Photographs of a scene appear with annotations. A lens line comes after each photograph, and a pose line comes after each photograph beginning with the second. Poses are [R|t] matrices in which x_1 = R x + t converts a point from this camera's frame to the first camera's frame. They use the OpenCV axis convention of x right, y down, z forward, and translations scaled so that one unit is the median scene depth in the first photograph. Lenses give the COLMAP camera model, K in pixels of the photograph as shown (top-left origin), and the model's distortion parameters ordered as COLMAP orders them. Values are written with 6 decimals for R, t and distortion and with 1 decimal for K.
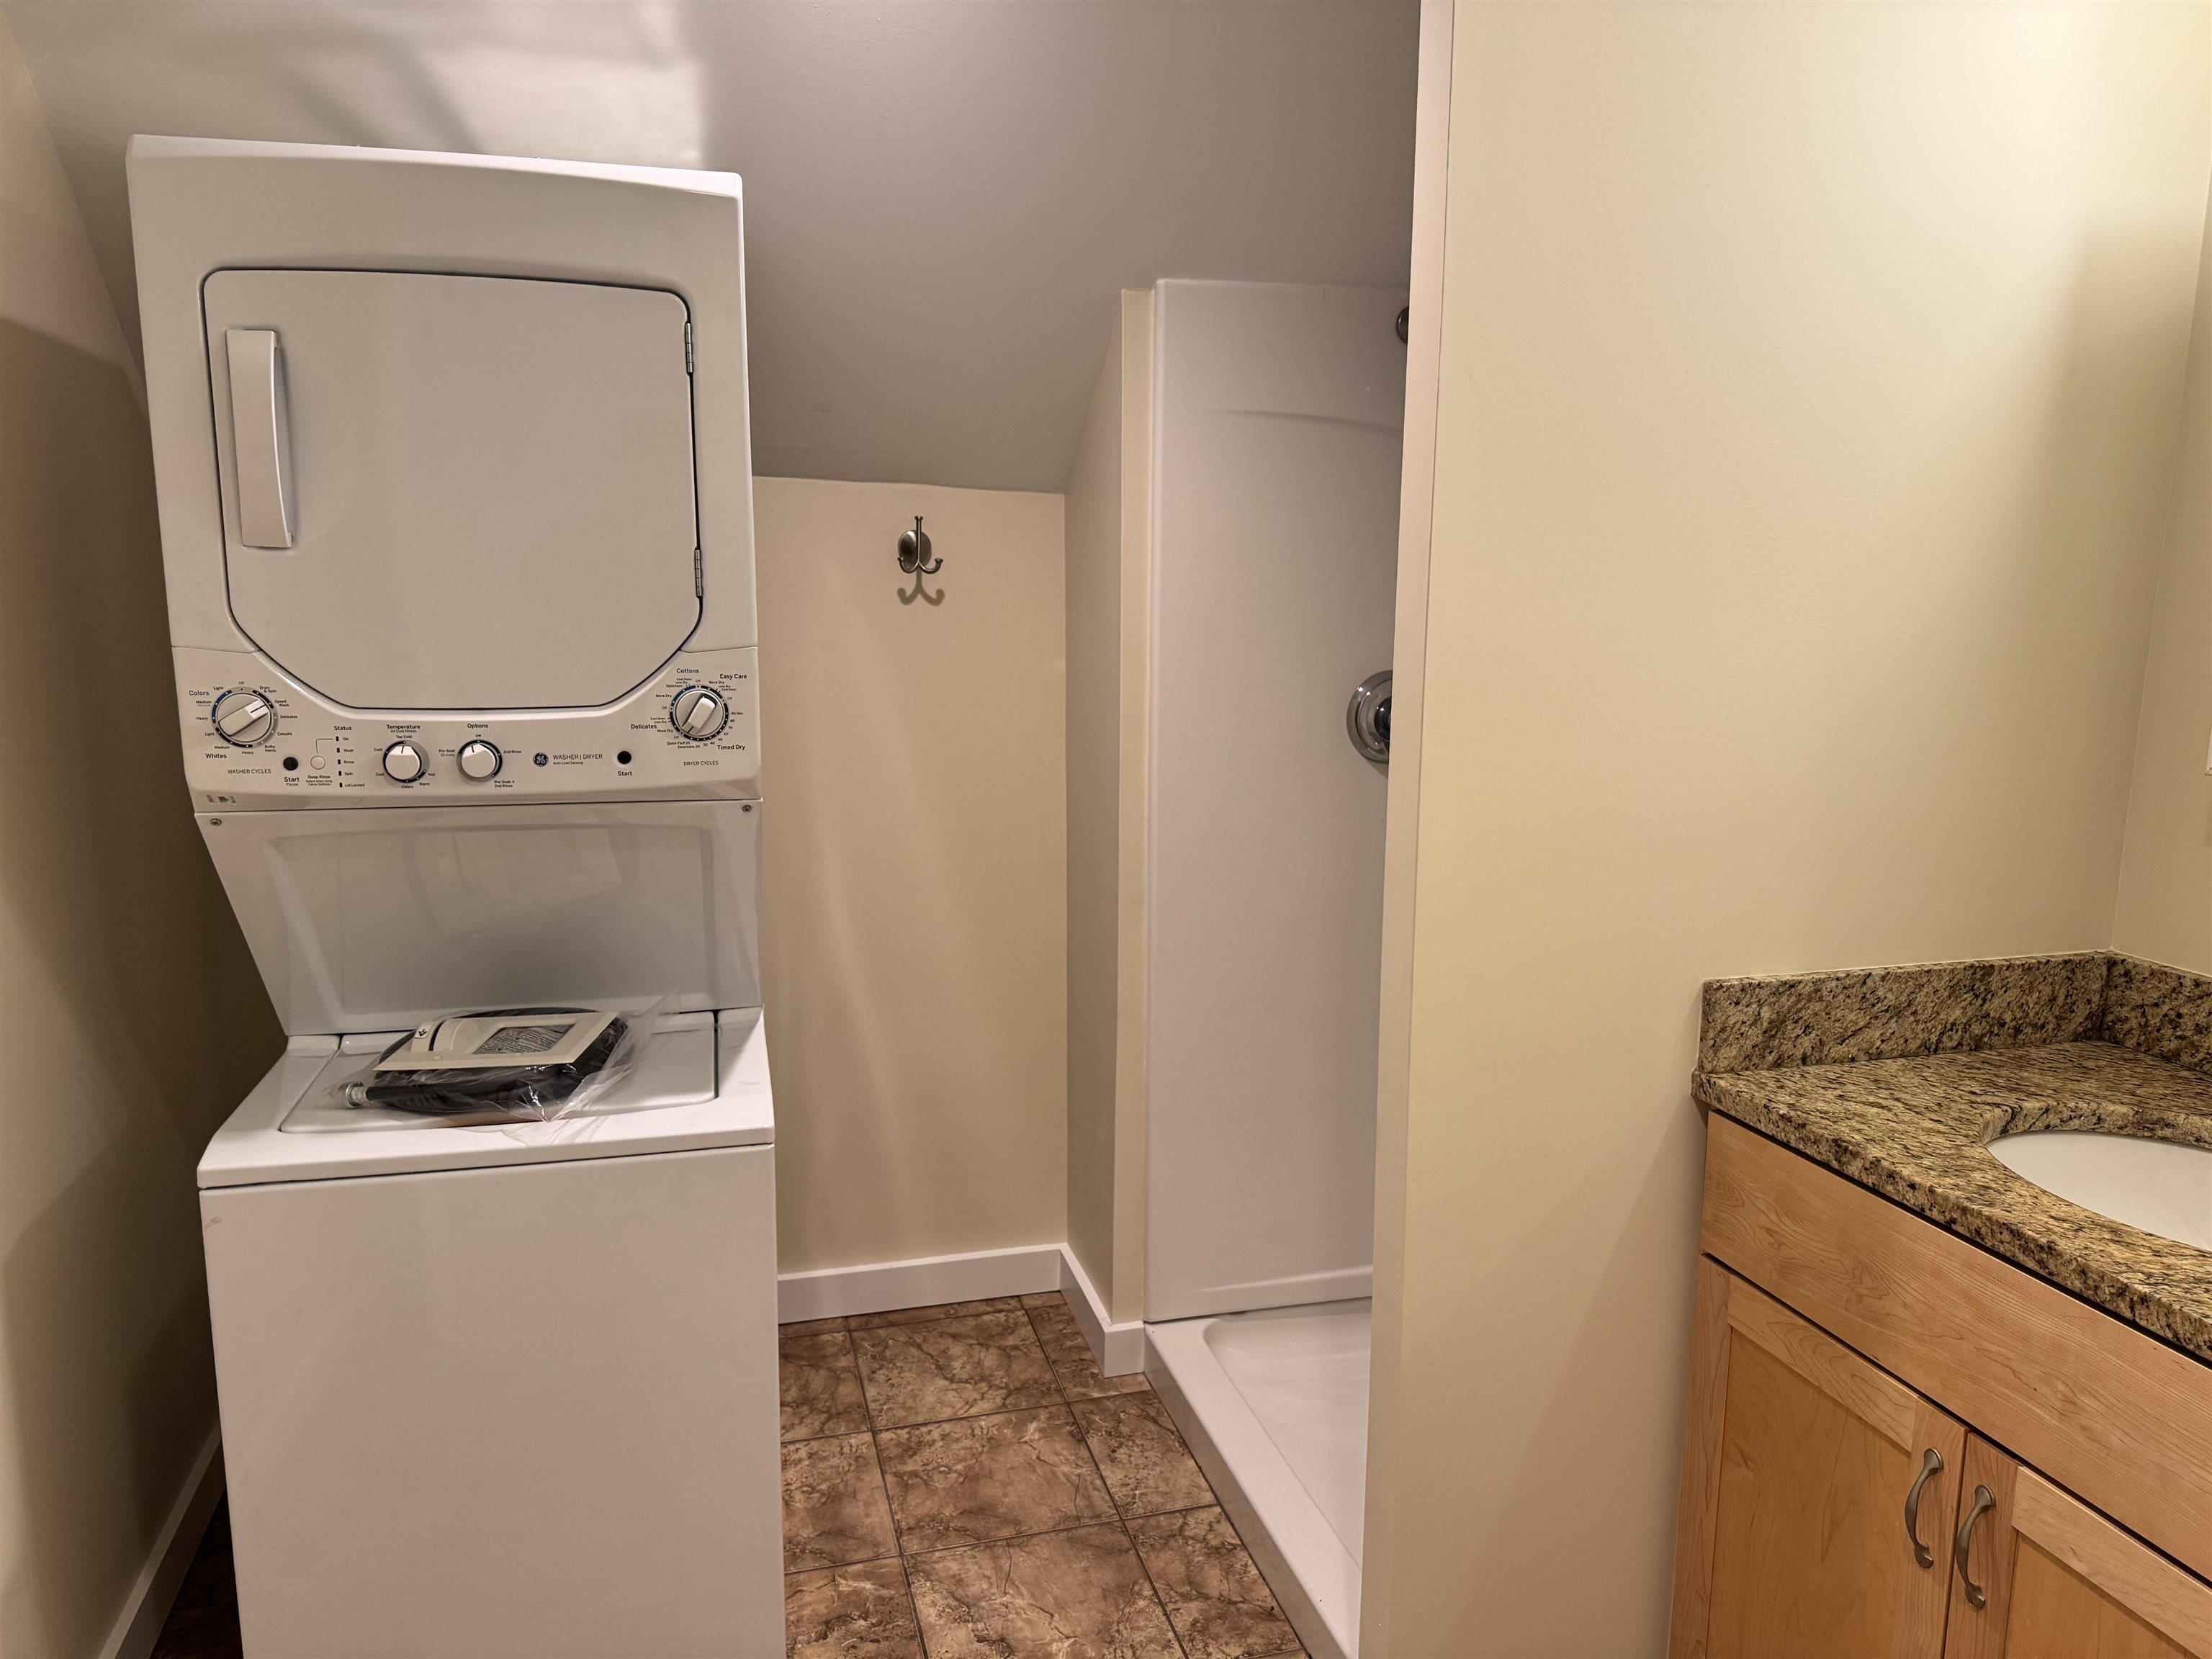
lens RADIAL K [[1555.5, 0, 1095.3], [0, 1555.5, 830.6], [0, 0, 1]] dist [0.047887, -0.061301]
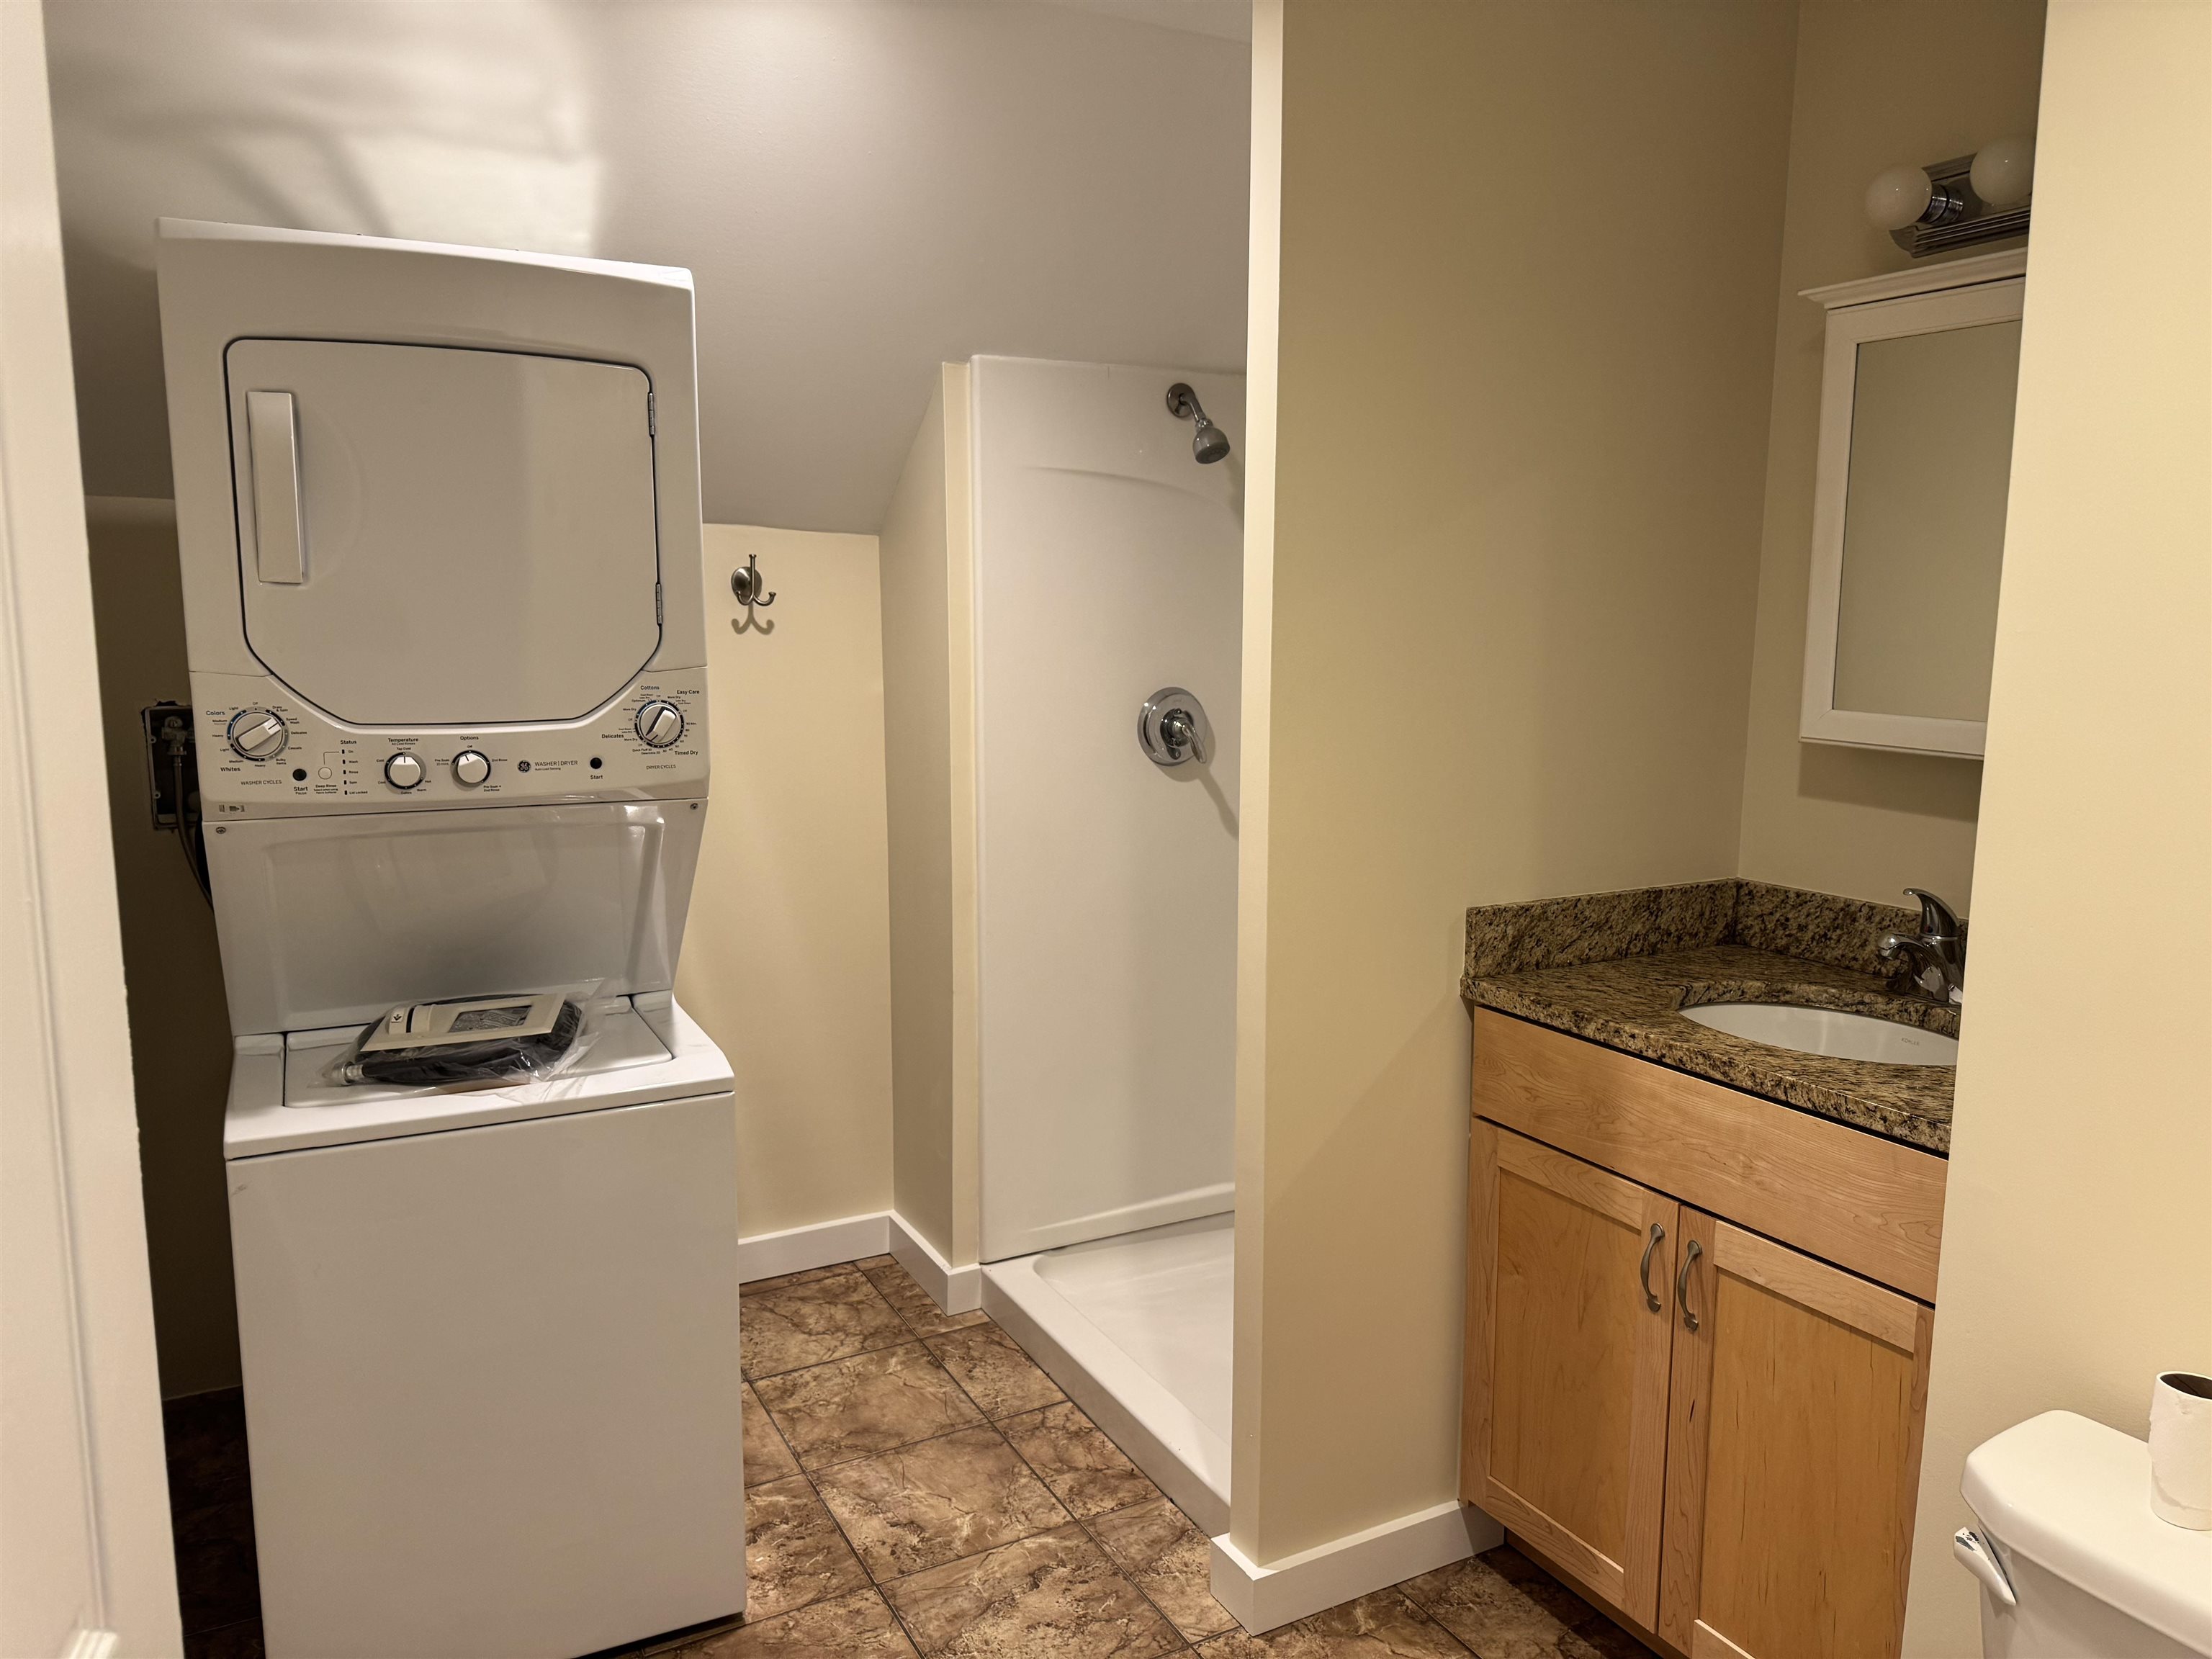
lens RADIAL K [[1555.5, 0, 1095.3], [0, 1555.5, 830.6], [0, 0, 1]] dist [0.047887, -0.061301]
pose [[0.975239, -0.036266, 0.218159, -0.197381], [0.041206, 0.998986, -0.018134, 0.039687], [-0.217280, 0.026674, 0.975745, -0.210479]]
